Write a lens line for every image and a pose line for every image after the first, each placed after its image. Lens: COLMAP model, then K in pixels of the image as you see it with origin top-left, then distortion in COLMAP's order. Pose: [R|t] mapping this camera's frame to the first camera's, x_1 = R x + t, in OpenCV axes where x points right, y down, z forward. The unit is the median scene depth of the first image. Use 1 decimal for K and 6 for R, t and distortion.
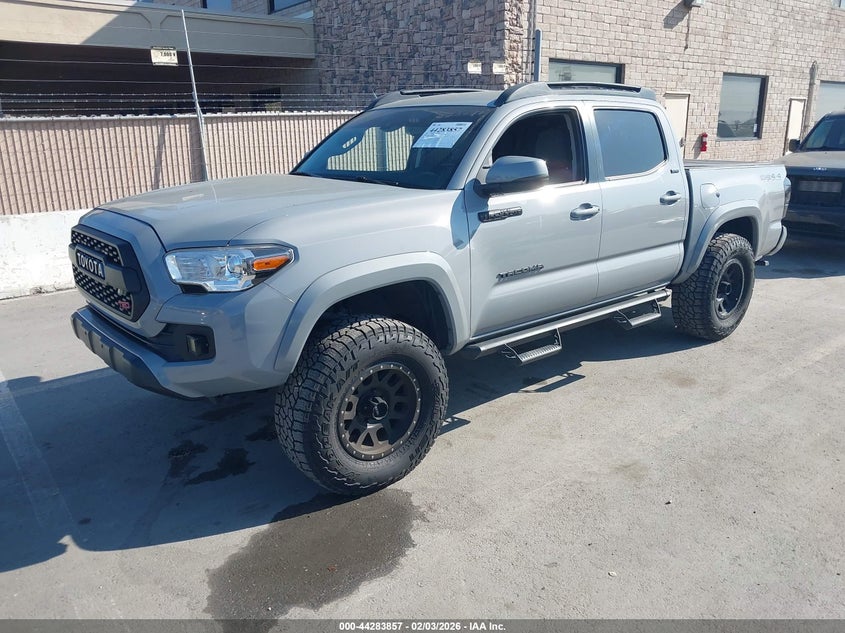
lens RADIAL K [[664.2, 0, 423.1], [0, 664.2, 336.9], [0, 0, 1]] dist [-0.004185, -0.001218]
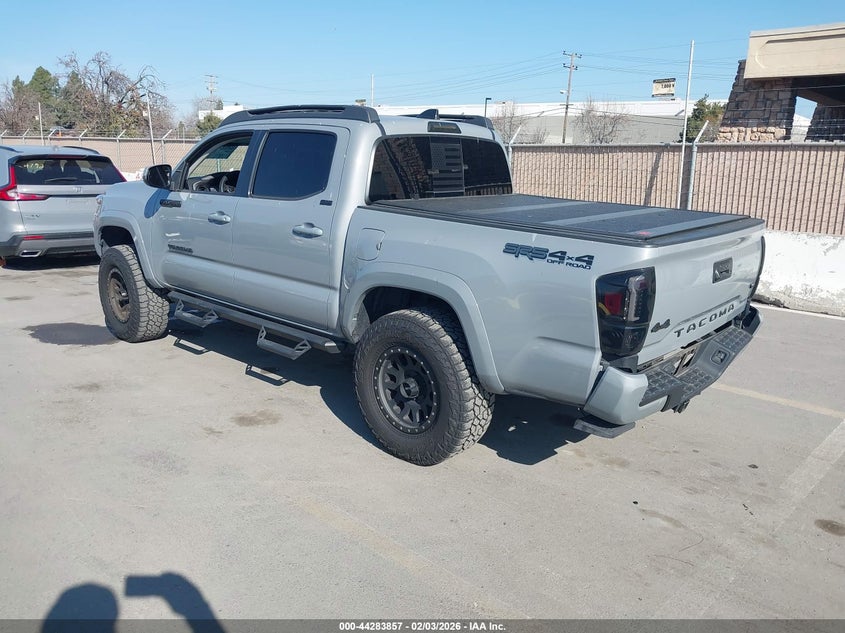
lens RADIAL K [[646.9, 0, 402.1], [0, 646.9, 318.9], [0, 0, 1]] dist [-0.003586, -0.001761]
pose [[0.130233, 0.265753, -0.955204, 1.238858], [-0.326501, 0.921168, 0.211769, -0.322640], [0.936182, 0.284296, 0.206735, 0.971783]]
